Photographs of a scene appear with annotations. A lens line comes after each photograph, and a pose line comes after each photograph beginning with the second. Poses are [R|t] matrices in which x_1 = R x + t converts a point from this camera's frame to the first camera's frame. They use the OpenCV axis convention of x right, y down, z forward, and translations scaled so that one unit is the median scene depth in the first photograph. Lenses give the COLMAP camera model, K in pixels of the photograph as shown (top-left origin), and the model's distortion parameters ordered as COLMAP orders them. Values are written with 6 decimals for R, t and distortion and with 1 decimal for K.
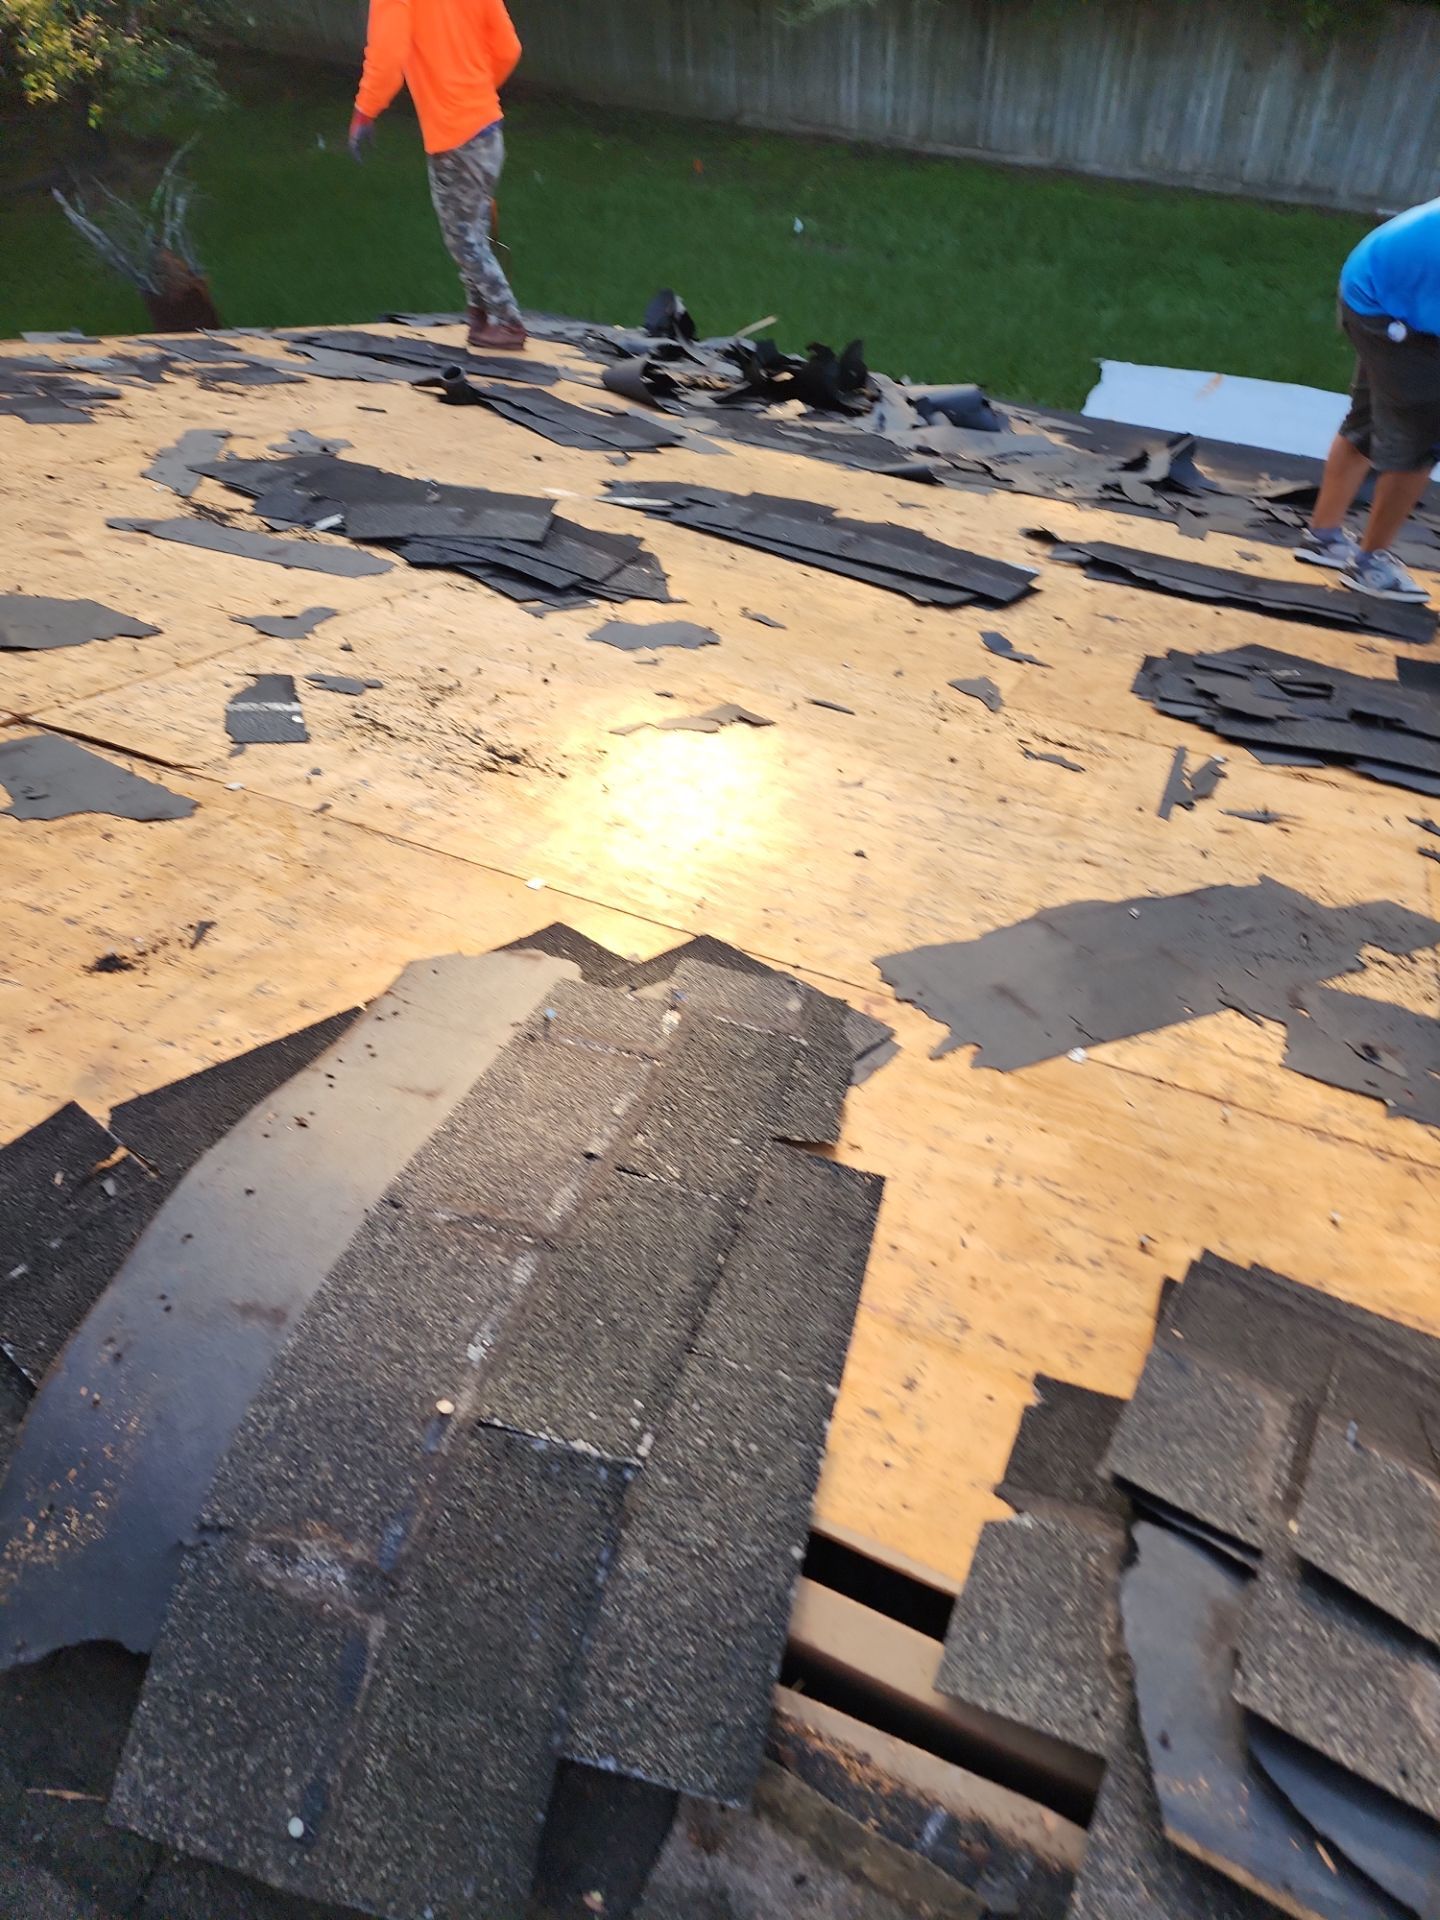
lens RADIAL K [[1257.9, 0, 720.9], [0, 1257.9, 971.7], [0, 0, 1]] dist [0.085860, -0.068762]
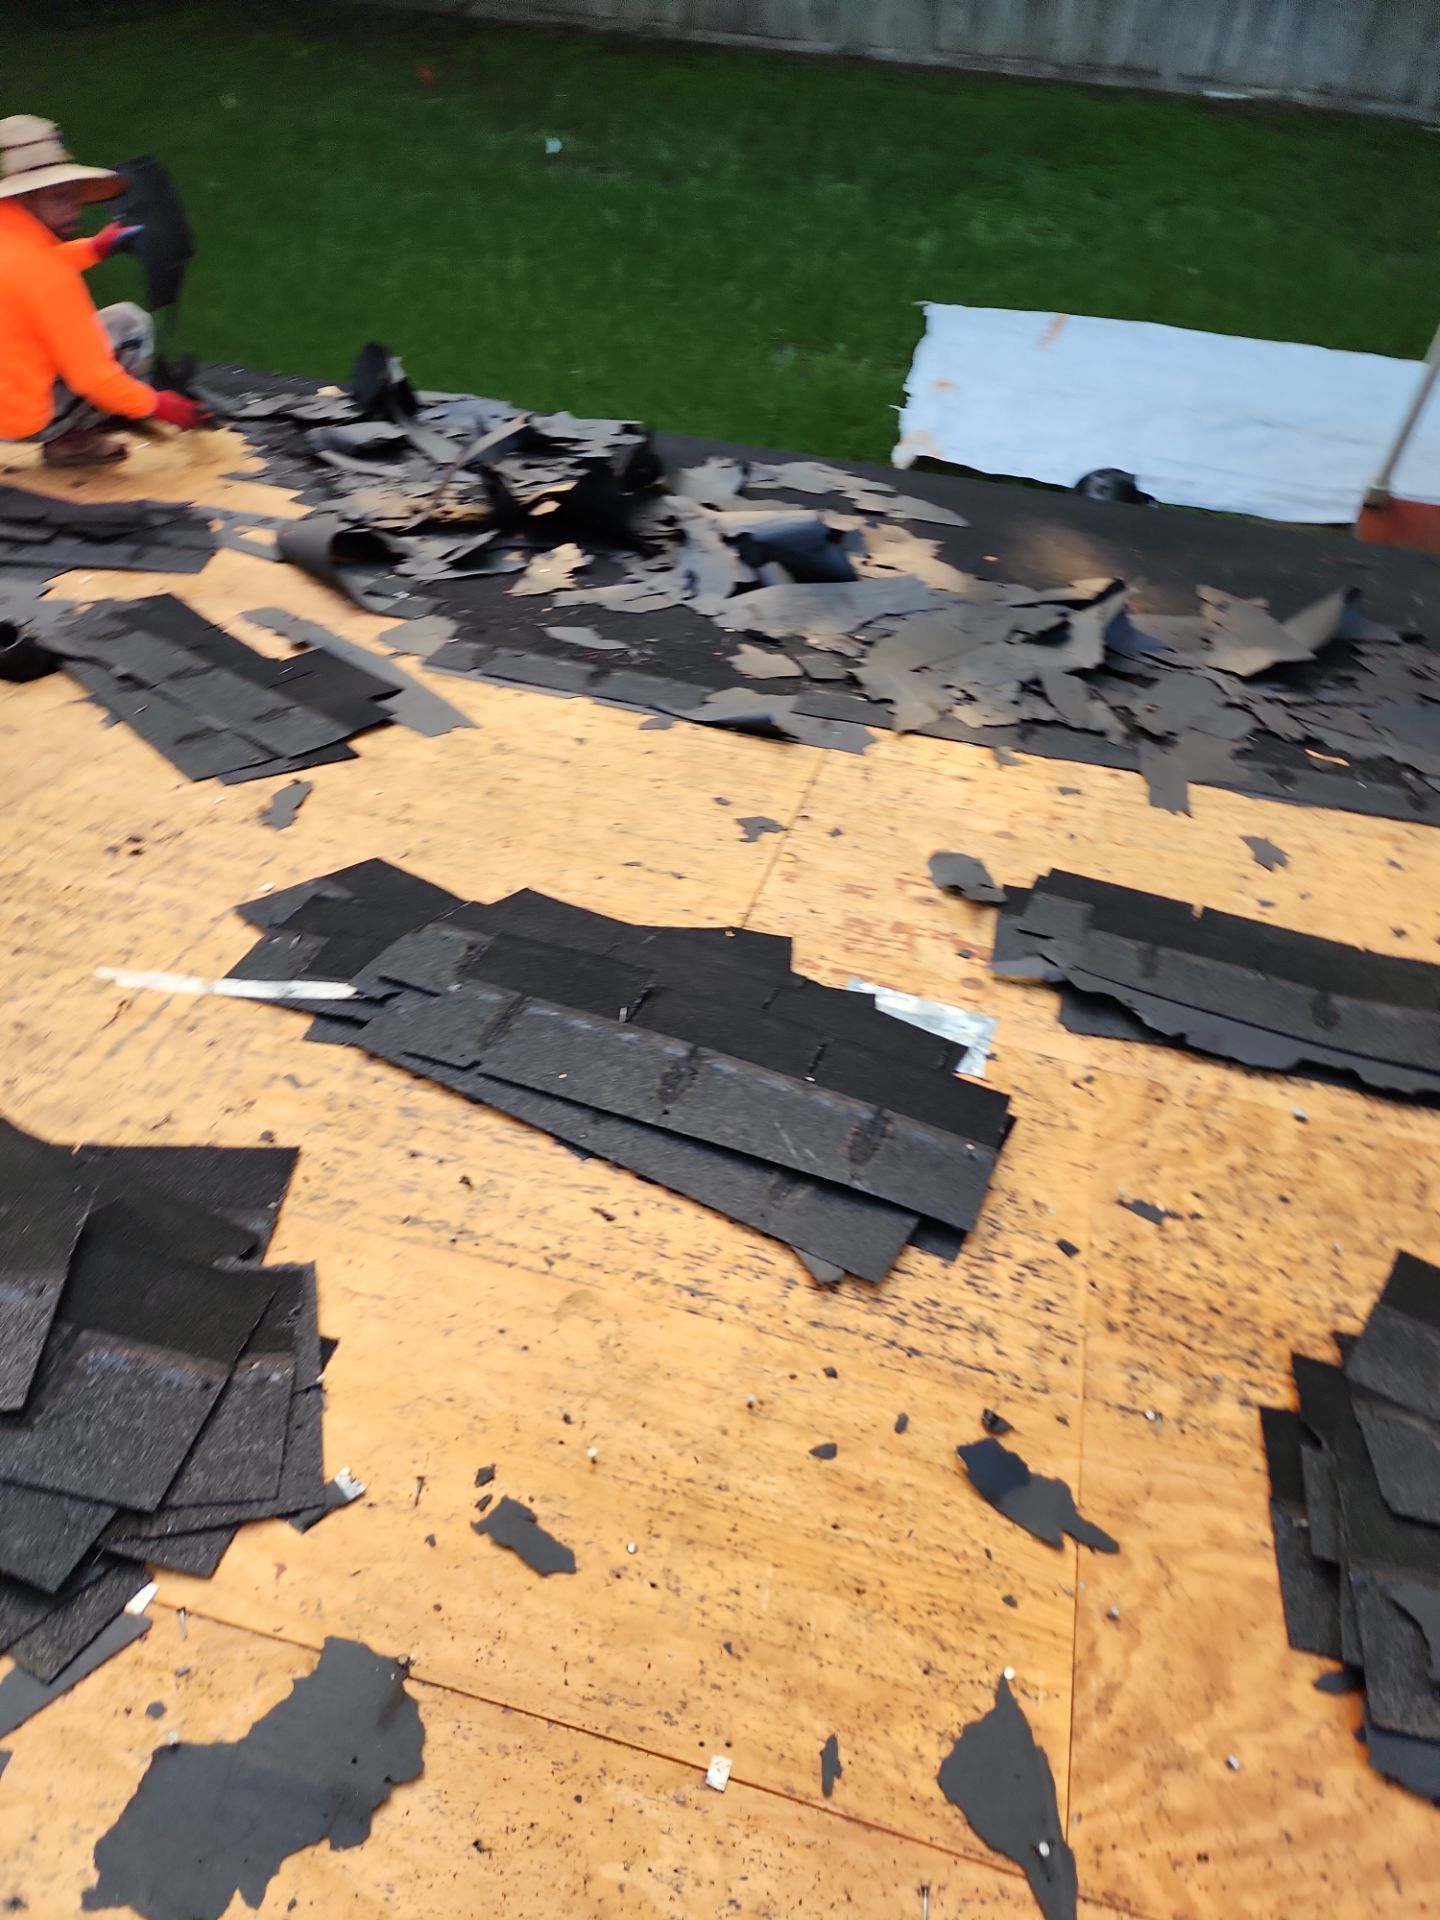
lens RADIAL K [[1252.4, 0, 698.6], [0, 1252.4, 961.5], [0, 0, 1]] dist [0.079061, -0.073336]
pose [[0.989196, -0.116498, 0.088988, 0.039542], [0.108528, 0.990038, 0.089697, -0.260987], [-0.098551, -0.079070, 0.991986, 0.267161]]
